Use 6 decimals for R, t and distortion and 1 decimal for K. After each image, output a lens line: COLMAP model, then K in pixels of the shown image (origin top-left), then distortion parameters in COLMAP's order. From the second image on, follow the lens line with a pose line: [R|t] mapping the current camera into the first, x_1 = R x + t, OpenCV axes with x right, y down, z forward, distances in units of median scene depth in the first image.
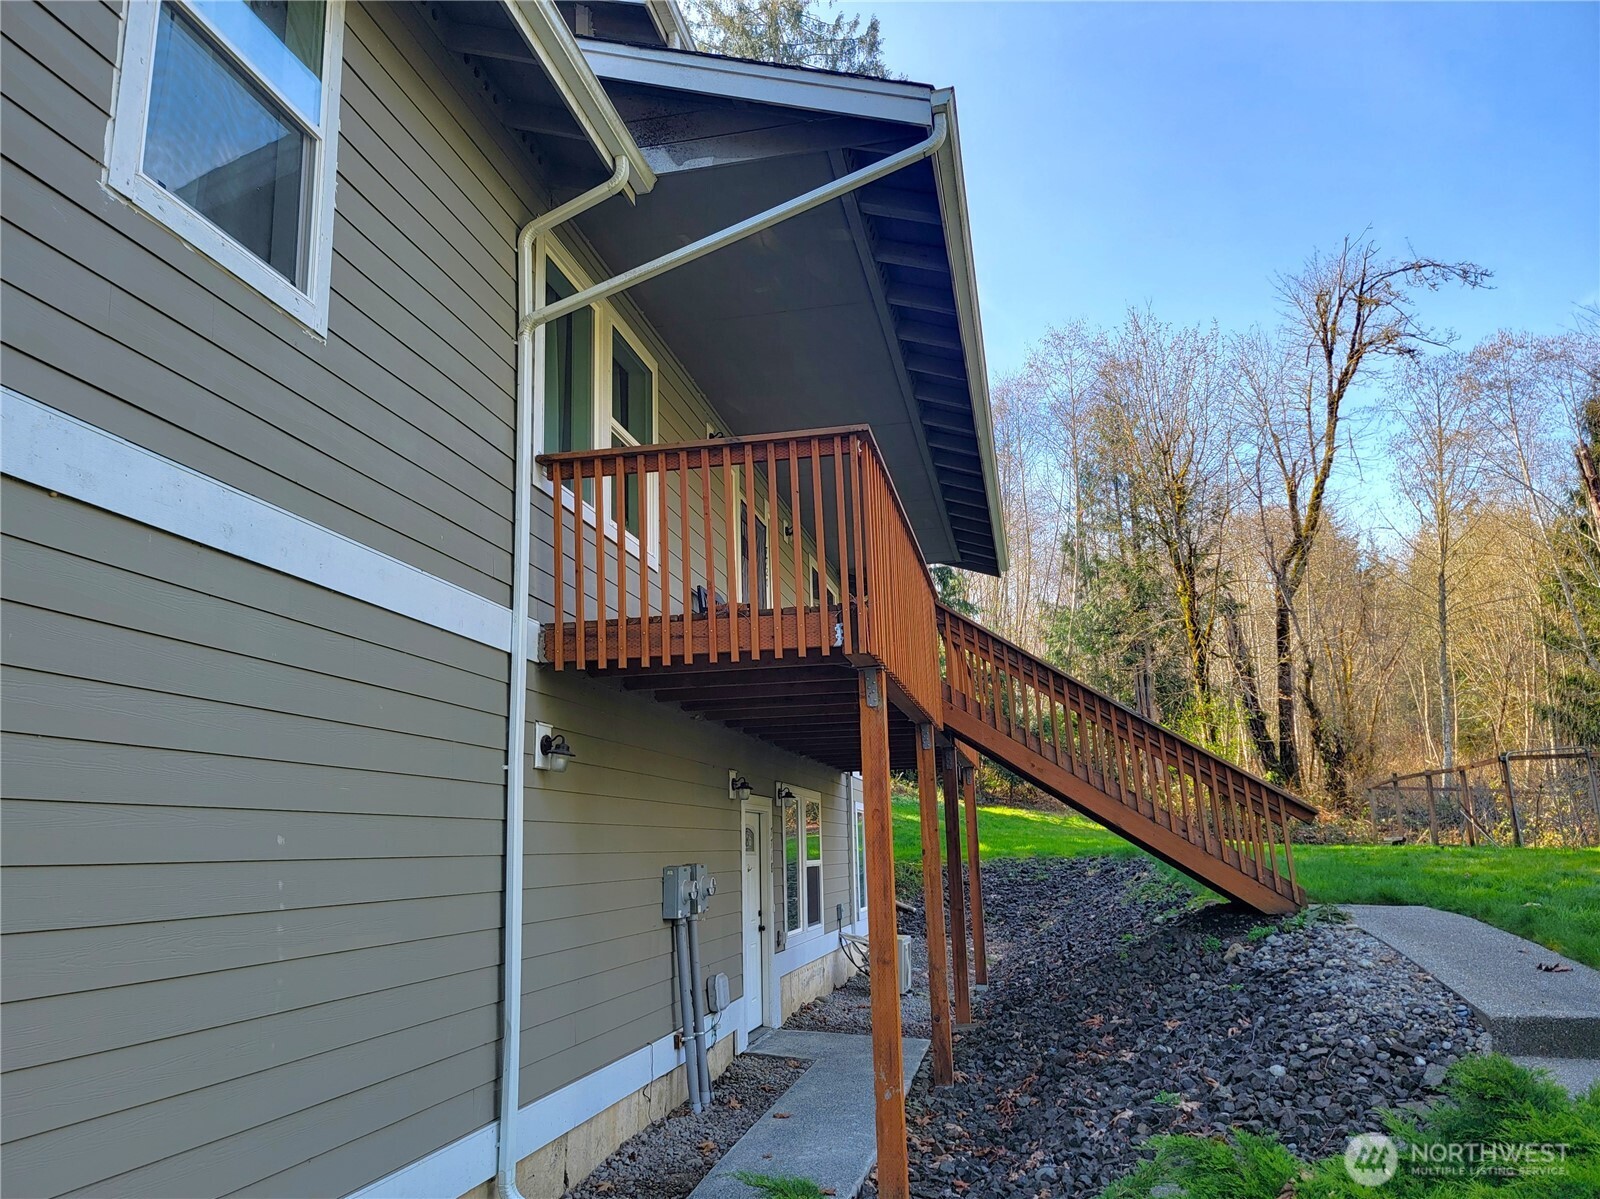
lens RADIAL K [[1123.5, 0, 800.0], [0, 1123.5, 599.5], [0, 0, 1]] dist [0.001040, 0.000139]
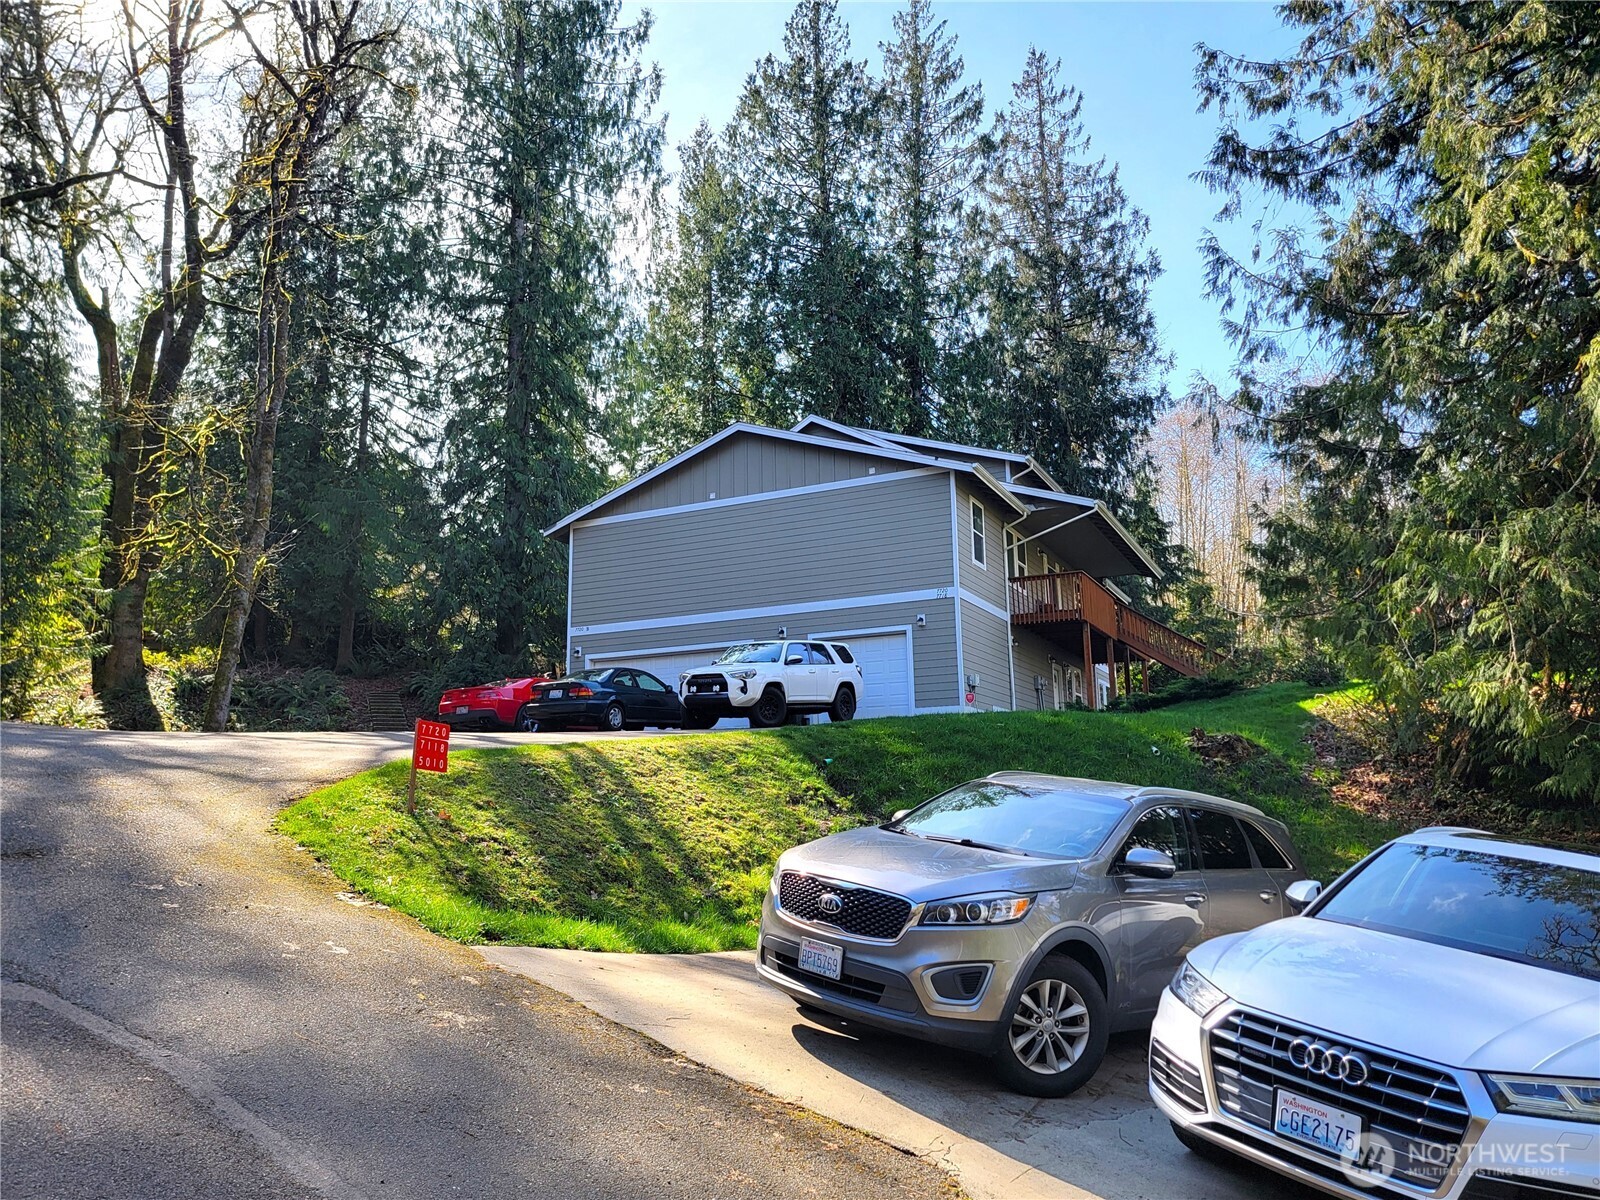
lens RADIAL K [[1123.5, 0, 800.0], [0, 1123.5, 600.0], [0, 0, 1]] dist [0.001040, 0.000139]
pose [[0.969783, -0.030742, -0.242025, 0.045187], [0.036515, 0.999145, 0.019401, -0.155574], [0.241221, -0.027653, 0.970076, -3.554862]]
